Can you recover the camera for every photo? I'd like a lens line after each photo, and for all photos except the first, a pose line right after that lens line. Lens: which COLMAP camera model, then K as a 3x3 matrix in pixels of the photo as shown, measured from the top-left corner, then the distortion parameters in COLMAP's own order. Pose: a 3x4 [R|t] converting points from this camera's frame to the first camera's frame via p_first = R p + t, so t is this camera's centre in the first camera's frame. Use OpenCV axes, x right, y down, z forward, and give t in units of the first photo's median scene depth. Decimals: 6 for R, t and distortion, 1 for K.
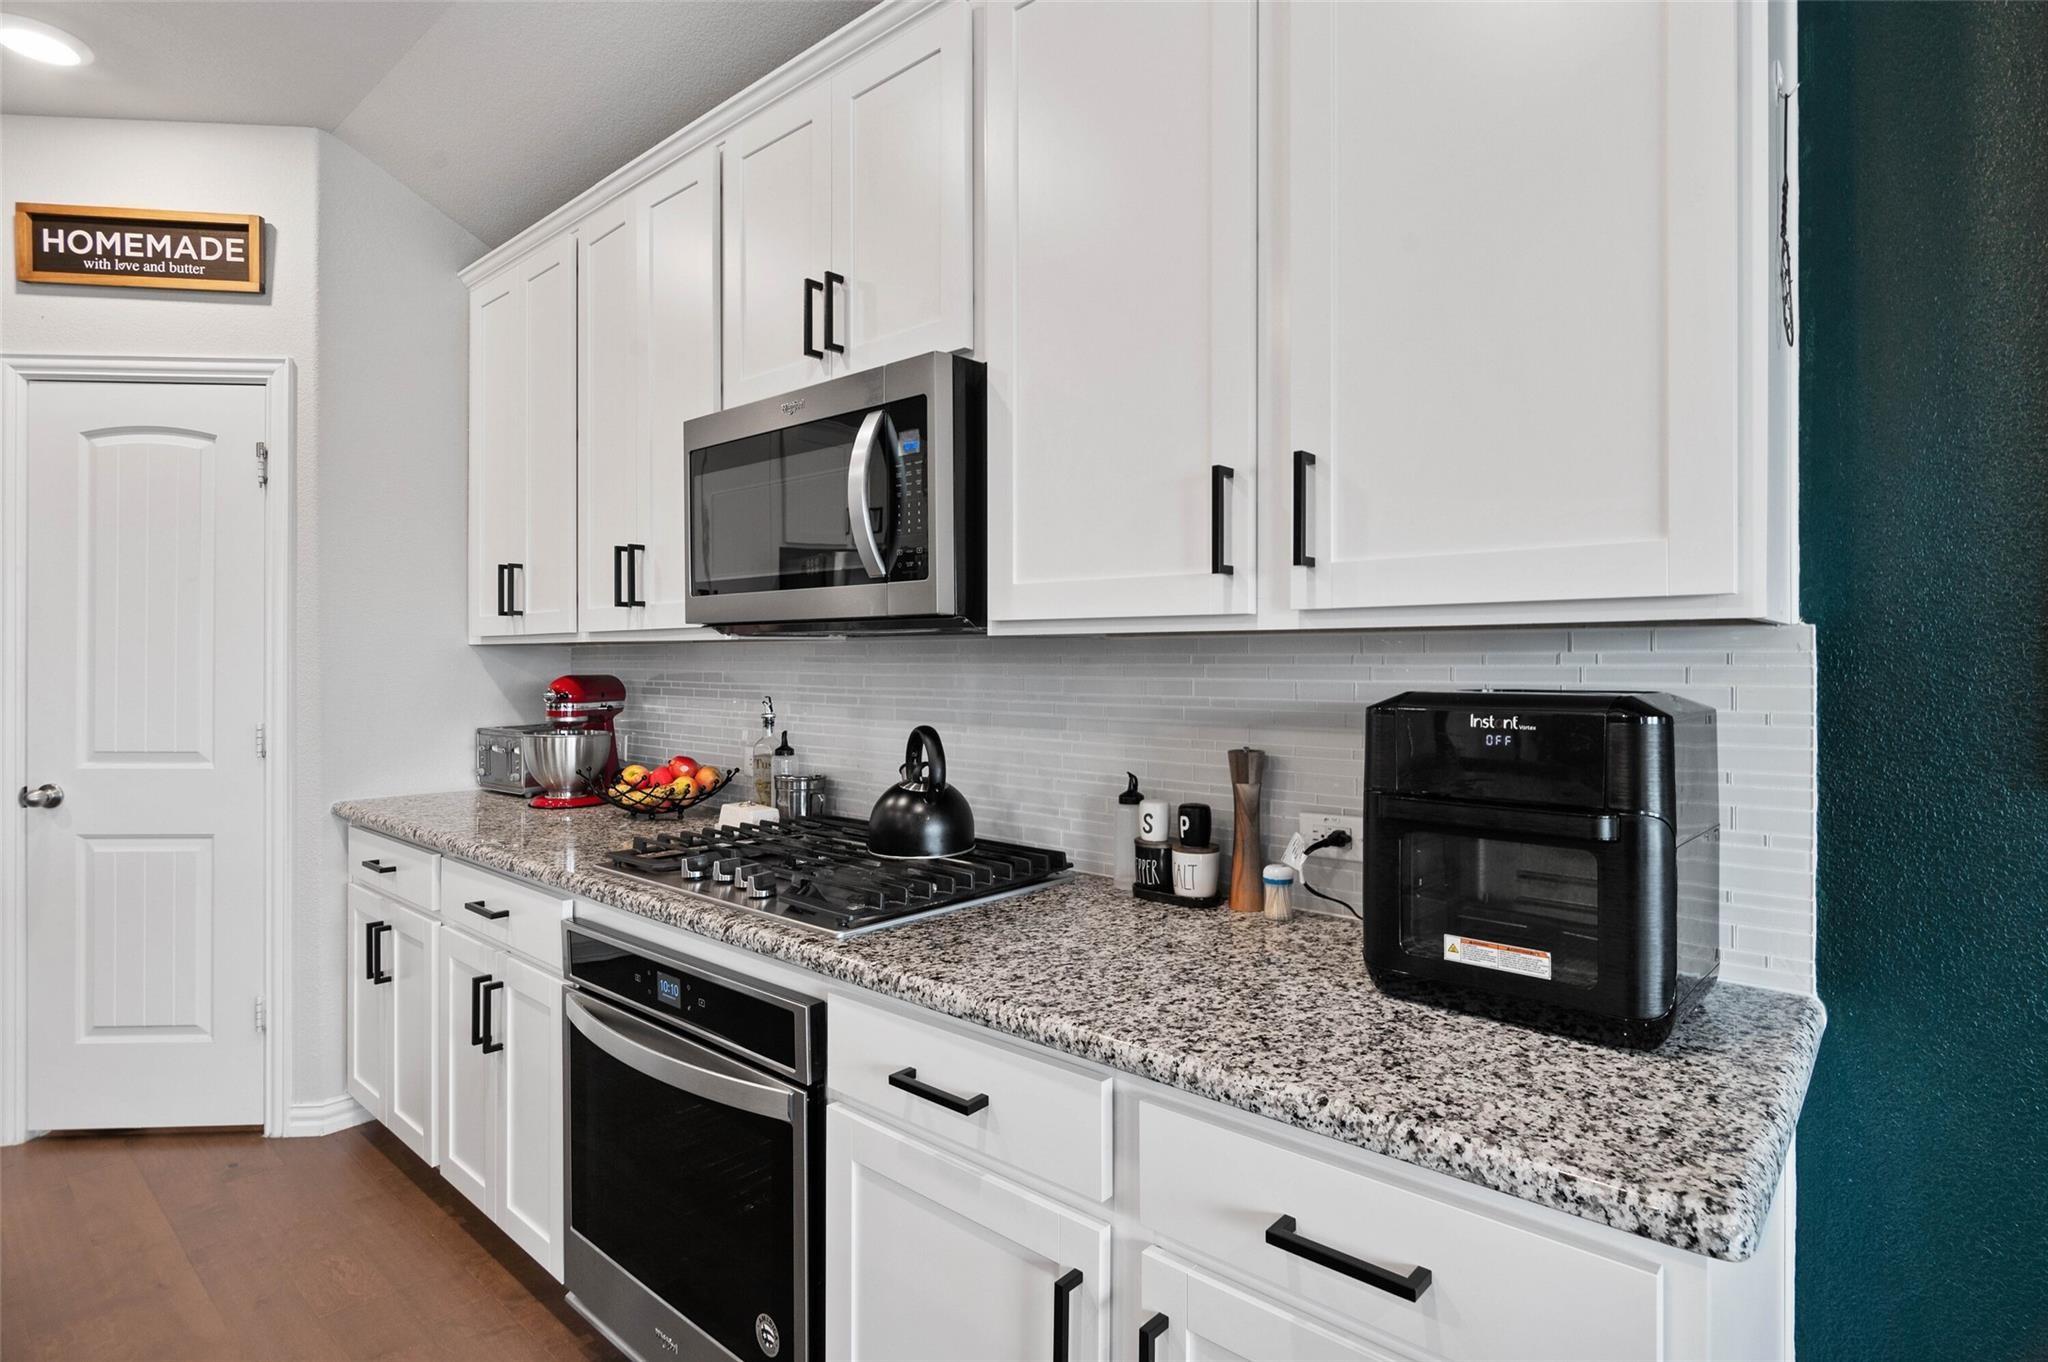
lens RADIAL K [[1018.5, 0, 1049.5], [0, 1018.5, 664.0], [0, 0, 1]] dist [0.000251, 0.000821]
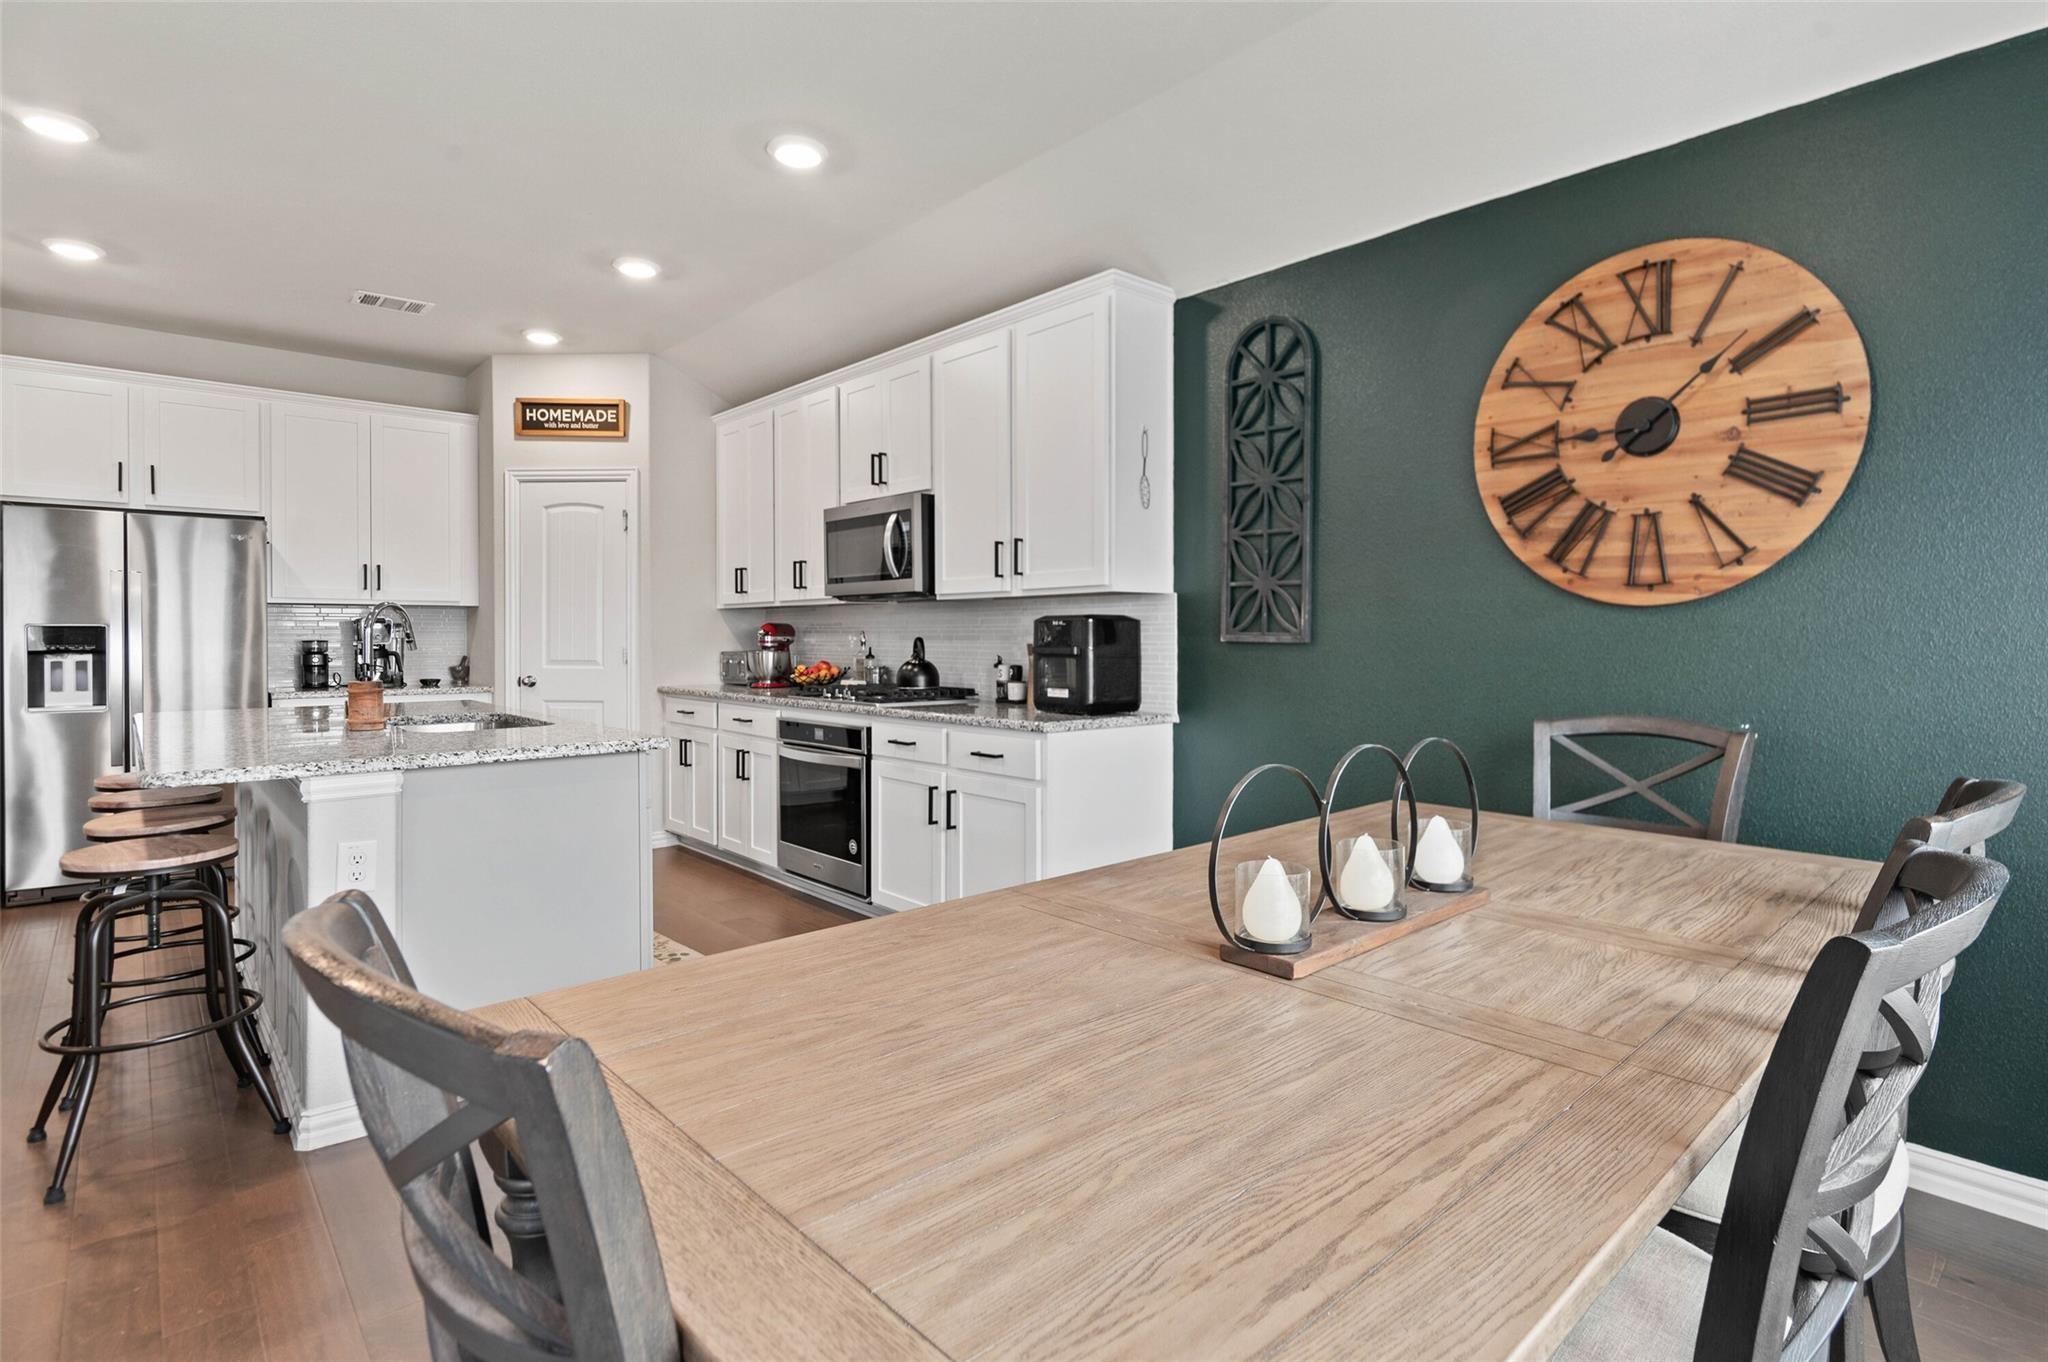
lens RADIAL K [[1018.5, 0, 1068.1], [0, 1018.5, 650.6], [0, 0, 1]] dist [0.000251, 0.000821]
pose [[0.993798, -0.000074, -0.111204, 0.513745], [0.001331, 0.999936, 0.011225, 0.066916], [0.111196, -0.011304, 0.993734, -1.415010]]
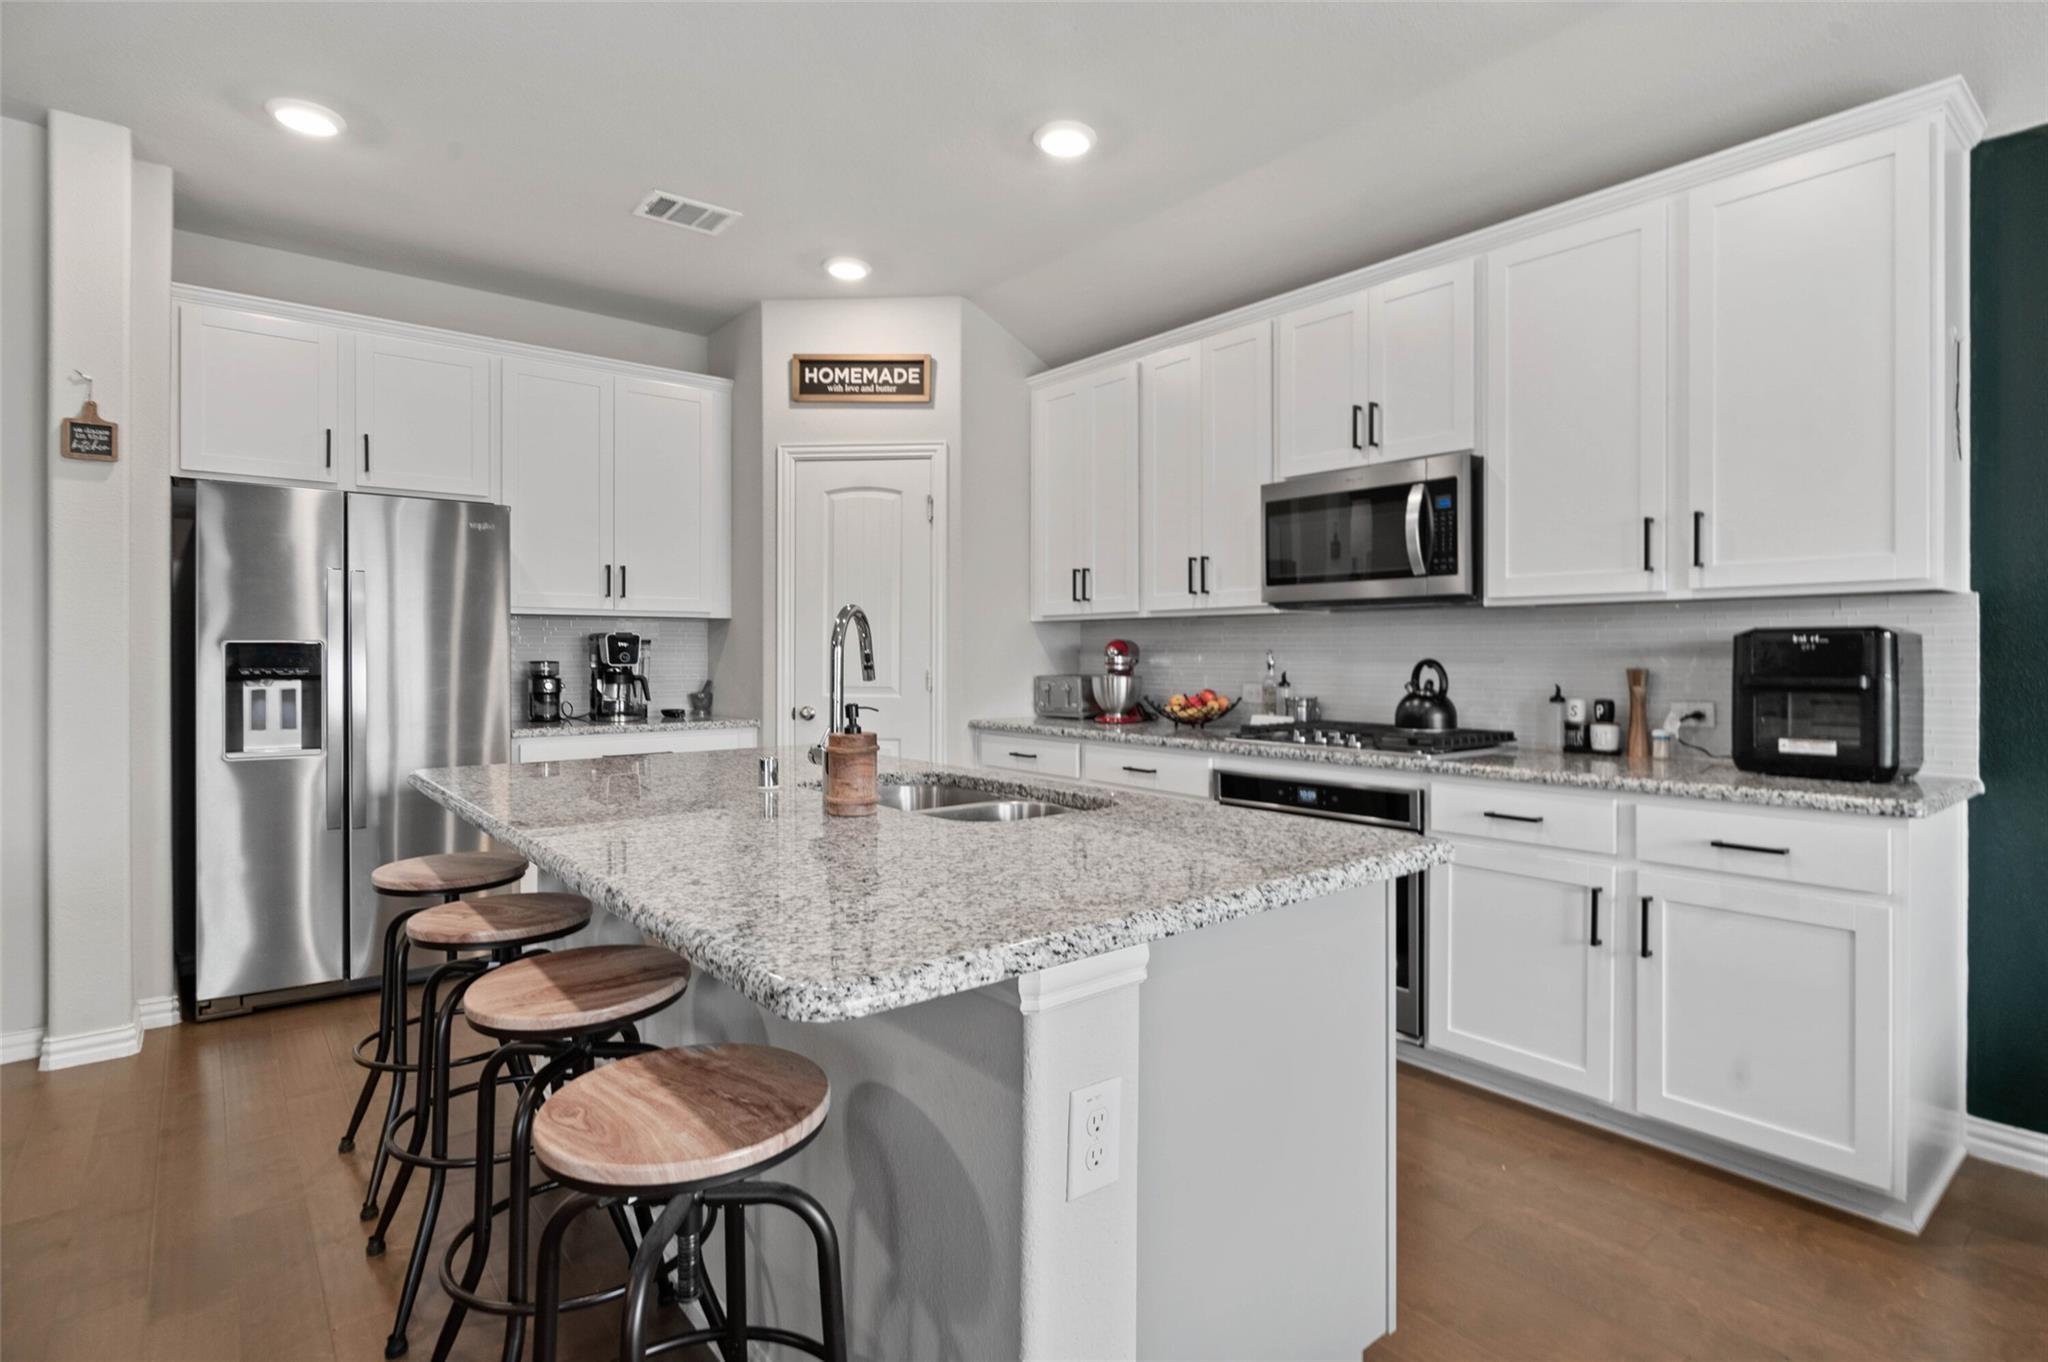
lens RADIAL K [[1018.5, 0, 1064.0], [0, 1018.5, 656.7], [0, 0, 1]] dist [0.000251, 0.000821]
pose [[0.988929, -0.000428, -0.148391, -0.489128], [0.000489, 1.000000, 0.000377, 0.056596], [0.148391, -0.000445, 0.988929, -0.839010]]
